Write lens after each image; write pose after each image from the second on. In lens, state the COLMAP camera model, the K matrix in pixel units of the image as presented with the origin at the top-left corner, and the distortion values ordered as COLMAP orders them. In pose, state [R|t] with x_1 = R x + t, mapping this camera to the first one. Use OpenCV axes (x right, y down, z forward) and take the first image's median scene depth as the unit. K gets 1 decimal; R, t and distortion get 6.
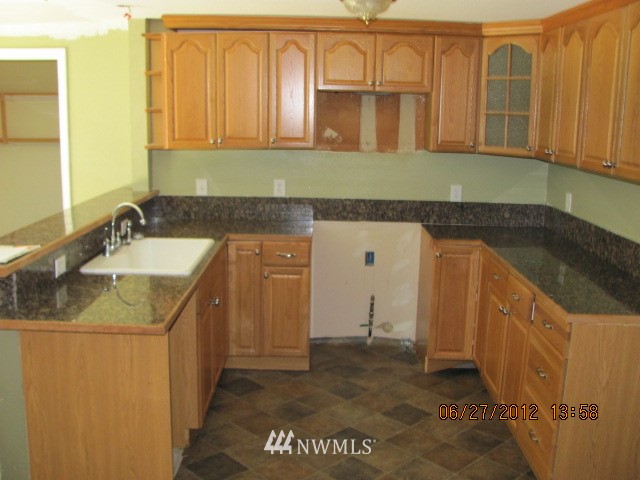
lens RADIAL K [[698.0, 0, 320.1], [0, 698.0, 202.2], [0, 0, 1]] dist [-0.090528, 0.017413]
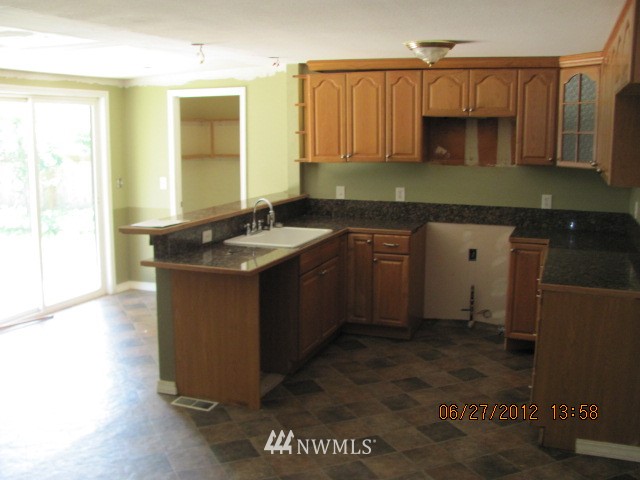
lens RADIAL K [[698.0, 0, 320.1], [0, 698.0, 202.2], [0, 0, 1]] dist [-0.090528, 0.017413]
pose [[0.937331, 0.022828, -0.347691, 0.248013], [-0.033275, 0.999155, -0.024106, 0.029140], [0.346847, 0.034165, 0.937299, -0.220655]]
